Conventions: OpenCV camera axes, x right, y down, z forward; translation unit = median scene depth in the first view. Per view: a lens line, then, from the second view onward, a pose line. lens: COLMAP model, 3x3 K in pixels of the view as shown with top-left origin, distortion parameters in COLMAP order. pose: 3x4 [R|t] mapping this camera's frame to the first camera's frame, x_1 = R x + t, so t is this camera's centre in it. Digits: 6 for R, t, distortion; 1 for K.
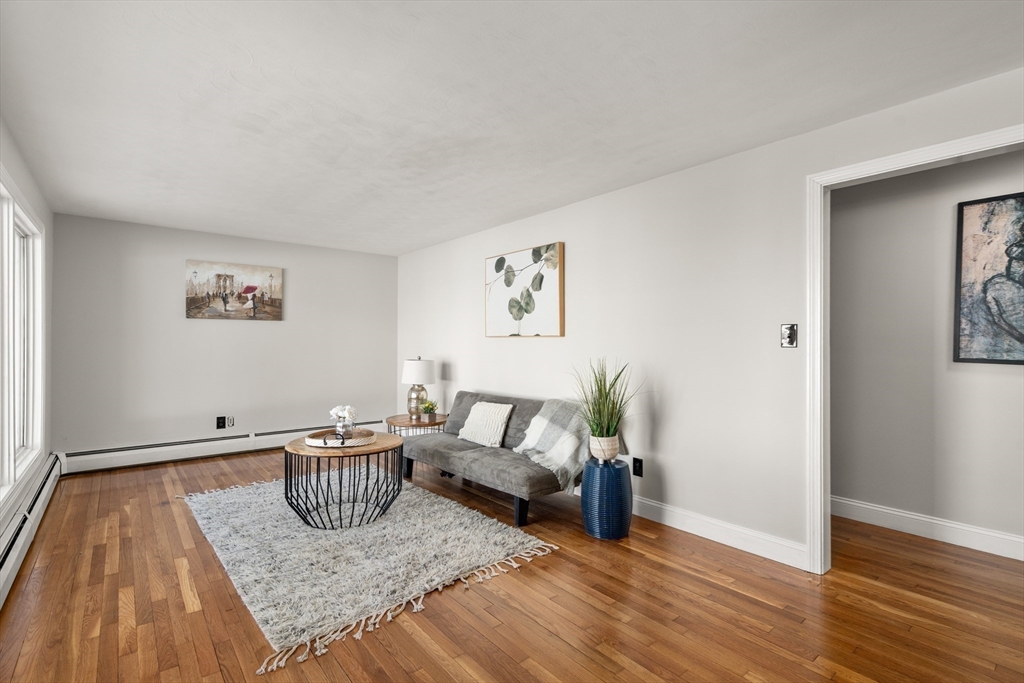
lens RADIAL K [[471.5, 0, 514.5], [0, 471.5, 347.3], [0, 0, 1]] dist [-0.007395, 0.001805]
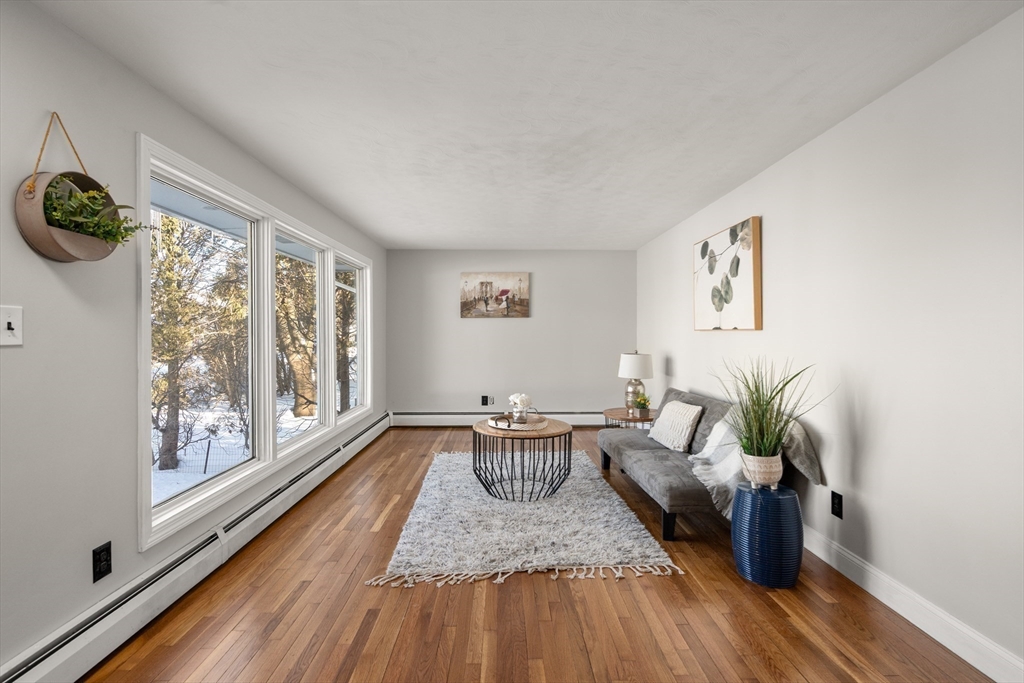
lens RADIAL K [[471.5, 0, 517.7], [0, 471.5, 339.7], [0, 0, 1]] dist [-0.007395, 0.001805]
pose [[0.787206, 0.003901, -0.616678, 0.298554], [-0.001760, 0.999990, 0.004079, -0.009217], [0.616687, -0.002126, 0.787205, 0.092941]]
